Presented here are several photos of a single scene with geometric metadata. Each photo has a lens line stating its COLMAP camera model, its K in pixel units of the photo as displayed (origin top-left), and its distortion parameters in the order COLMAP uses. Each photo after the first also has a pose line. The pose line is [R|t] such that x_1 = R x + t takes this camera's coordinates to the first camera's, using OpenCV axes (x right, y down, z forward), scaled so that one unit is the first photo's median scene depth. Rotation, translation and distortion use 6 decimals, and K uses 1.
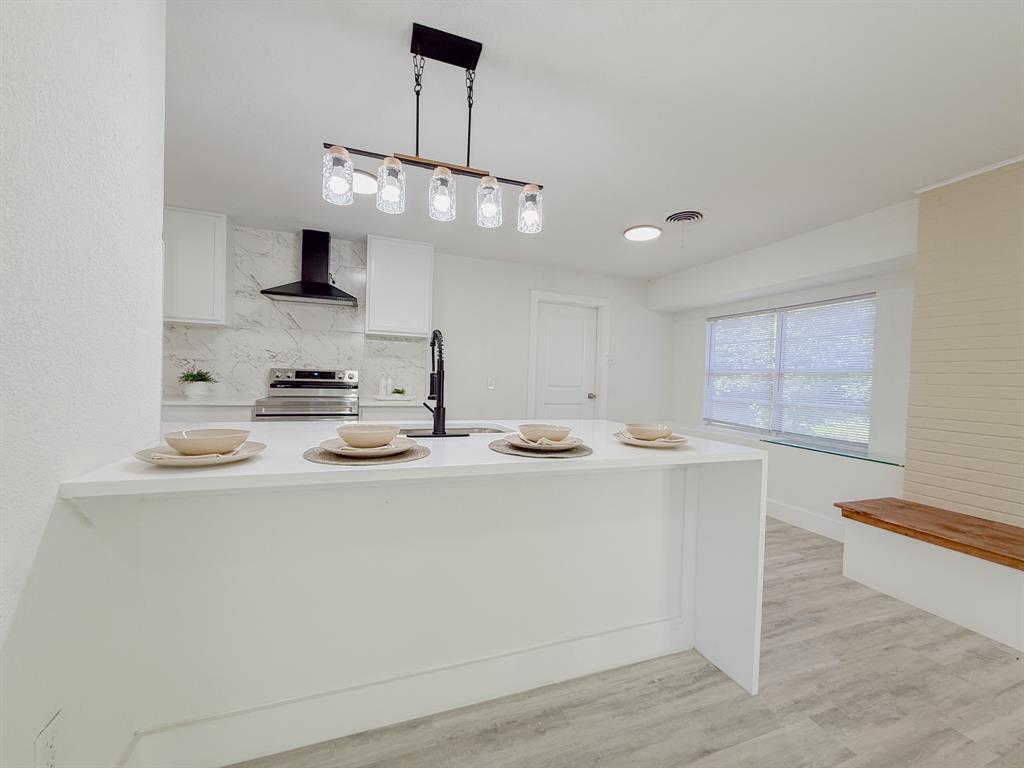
lens RADIAL K [[408.3, 0, 510.5], [0, 408.3, 384.6], [0, 0, 1]] dist [-0.000875, 0.000151]
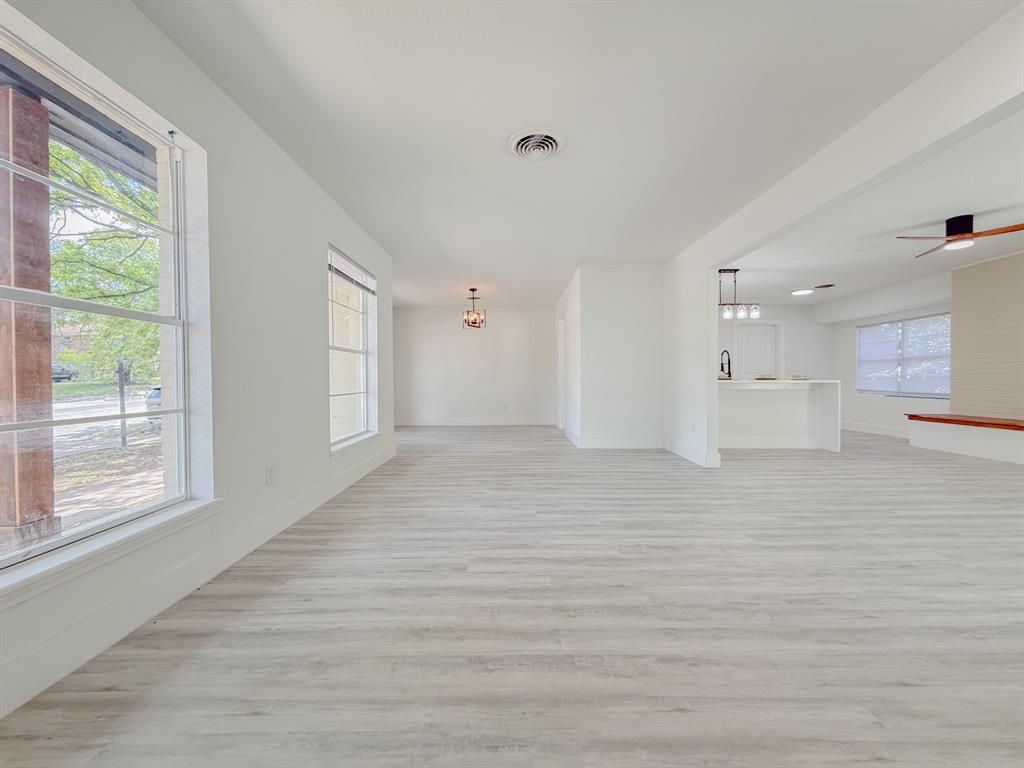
lens RADIAL K [[408.3, 0, 510.5], [0, 408.3, 384.6], [0, 0, 1]] dist [-0.000875, 0.000151]
pose [[0.935633, -0.030785, -0.351630, -0.462087], [0.026326, 0.999501, -0.017458, 0.116157], [0.351992, 0.007077, 0.935976, -1.948218]]
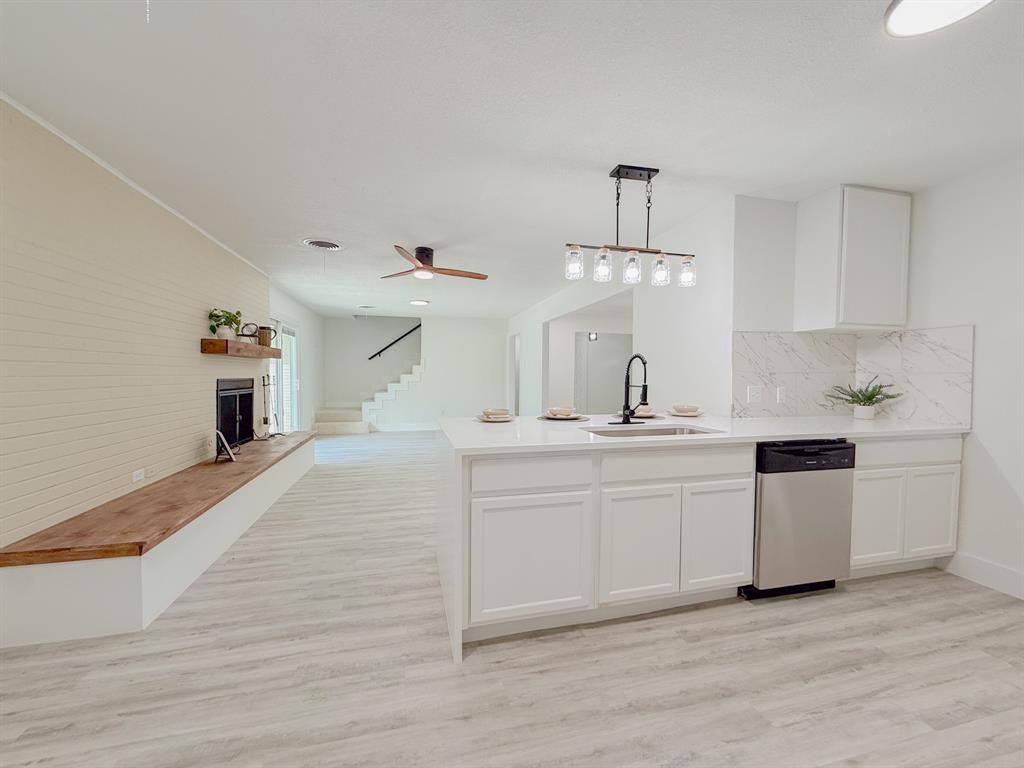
lens RADIAL K [[408.3, 0, 510.5], [0, 408.3, 384.6], [0, 0, 1]] dist [-0.000875, 0.000151]
pose [[-0.993174, -0.041730, 0.108920, 0.067812], [-0.036117, 0.997940, 0.053013, -0.059038], [-0.110908, 0.048717, -0.992636, 1.707071]]
